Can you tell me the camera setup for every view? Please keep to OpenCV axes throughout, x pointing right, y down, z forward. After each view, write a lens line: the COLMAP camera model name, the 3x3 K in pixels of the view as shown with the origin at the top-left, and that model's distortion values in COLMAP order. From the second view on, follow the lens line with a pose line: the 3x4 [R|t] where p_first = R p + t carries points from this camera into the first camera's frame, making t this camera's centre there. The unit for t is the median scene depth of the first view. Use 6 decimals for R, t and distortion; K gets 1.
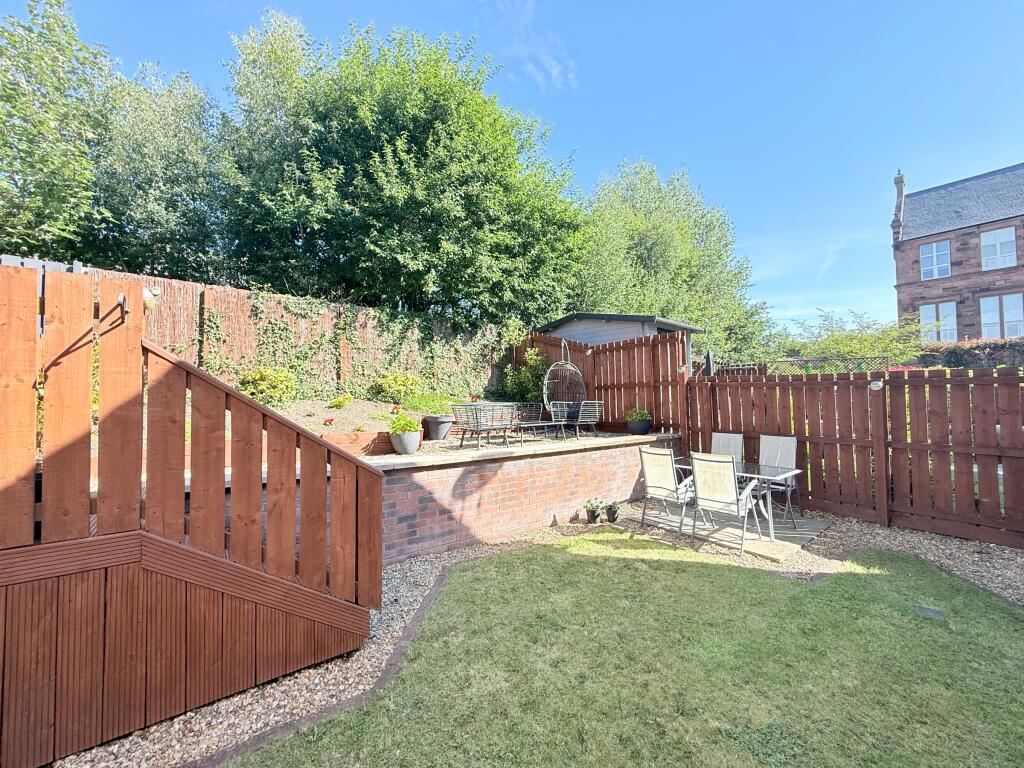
lens RADIAL K [[407.1, 0, 509.8], [0, 407.1, 384.7], [0, 0, 1]] dist [0.000314, 0.000056]
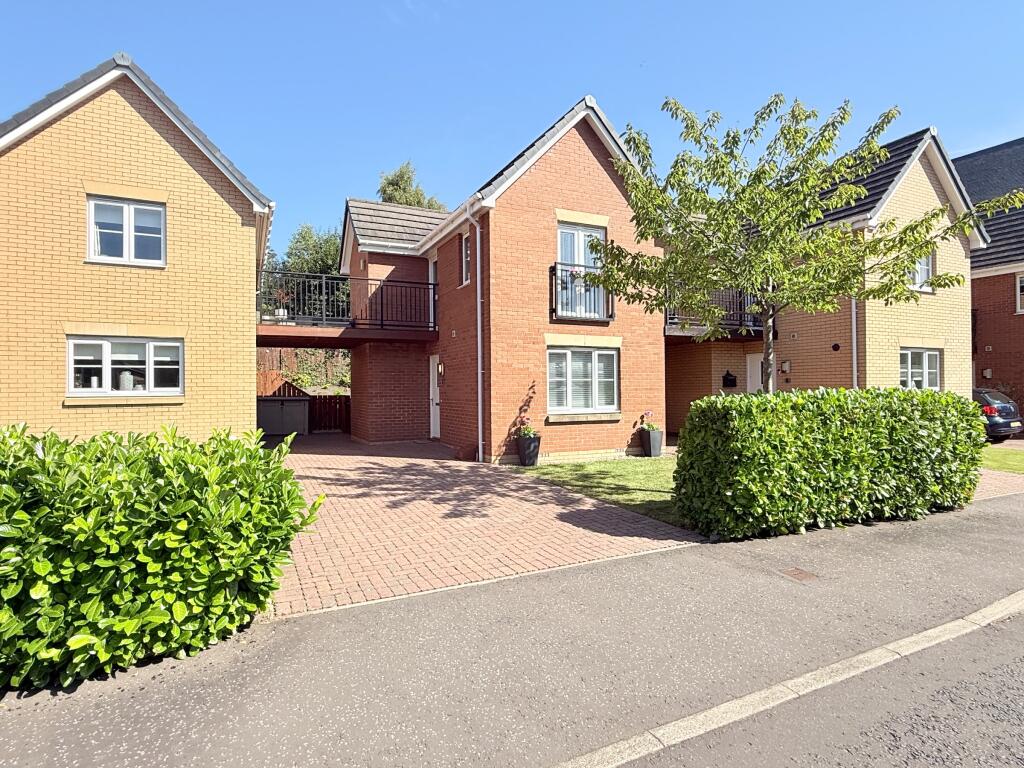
lens RADIAL K [[544.0, 0, 512.9], [0, 544.0, 378.6], [0, 0, 1]] dist [0.002495, 0.000919]
pose [[0.979936, -0.006778, -0.199196, 1.328897], [0.010873, 0.999751, 0.019472, -0.059322], [0.199014, -0.021248, 0.979766, -2.001640]]
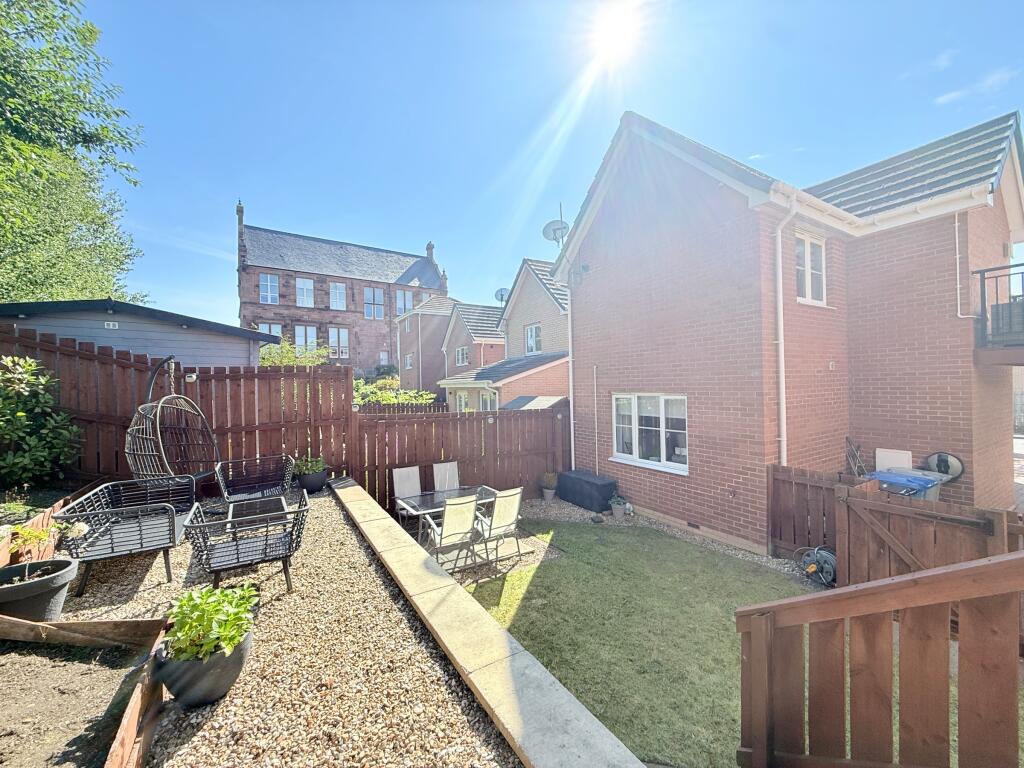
lens RADIAL K [[407.1, 0, 509.8], [0, 407.1, 384.7], [0, 0, 1]] dist [0.000314, 0.000056]
pose [[0.110885, 0.006818, 0.993810, -0.402308], [-0.019987, 0.999790, -0.004629, -0.079405], [-0.993632, -0.019350, 0.110998, 0.458675]]
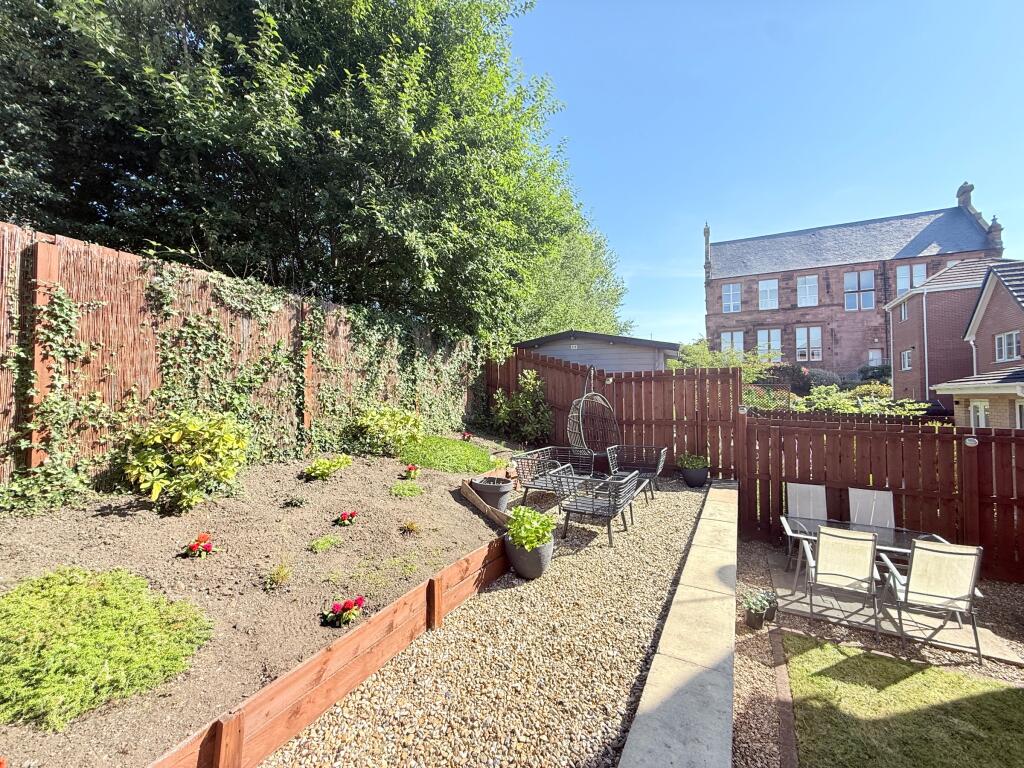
lens RADIAL K [[407.1, 0, 509.8], [0, 407.1, 384.7], [0, 0, 1]] dist [0.000314, 0.000056]
pose [[0.921276, 0.019346, 0.388429, -0.347247], [-0.022183, 0.999750, 0.002823, -0.072656], [-0.388277, -0.011217, 0.921474, 0.309460]]
